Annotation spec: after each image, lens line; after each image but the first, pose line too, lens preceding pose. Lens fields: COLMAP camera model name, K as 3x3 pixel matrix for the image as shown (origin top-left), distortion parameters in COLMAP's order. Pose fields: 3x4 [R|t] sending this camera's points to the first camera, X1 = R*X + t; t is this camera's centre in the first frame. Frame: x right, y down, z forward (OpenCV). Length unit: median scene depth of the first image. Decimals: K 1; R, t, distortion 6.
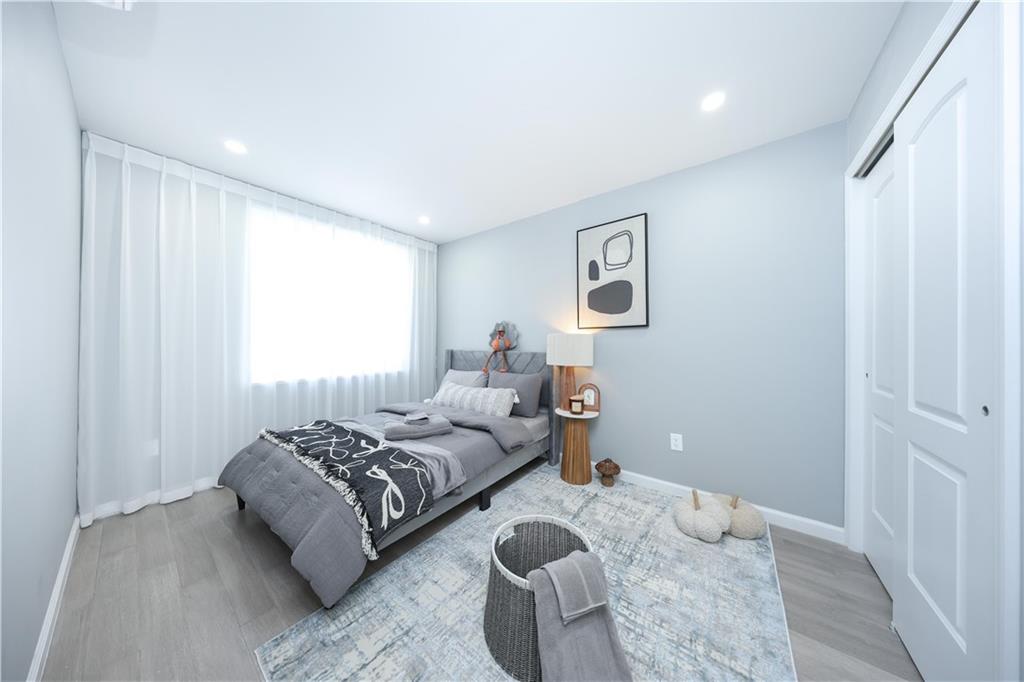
lens RADIAL K [[294.2, 0, 509.5], [0, 294.2, 340.1], [0, 0, 1]] dist [-0.000523, -0.000029]
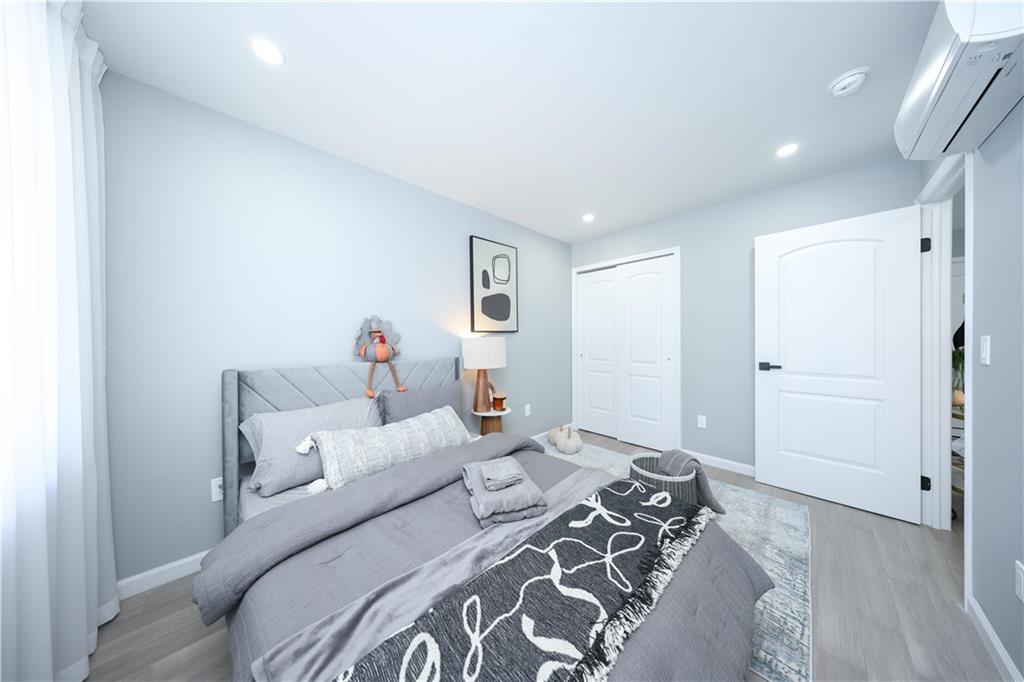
lens RADIAL K [[294.2, 0, 509.5], [0, 294.2, 340.1], [0, 0, 1]] dist [-0.000523, -0.000029]
pose [[0.145973, -0.012124, 0.989214, -0.848582], [0.001613, 0.999926, 0.012017, -0.024942], [-0.989287, -0.000159, 0.145982, 0.806845]]
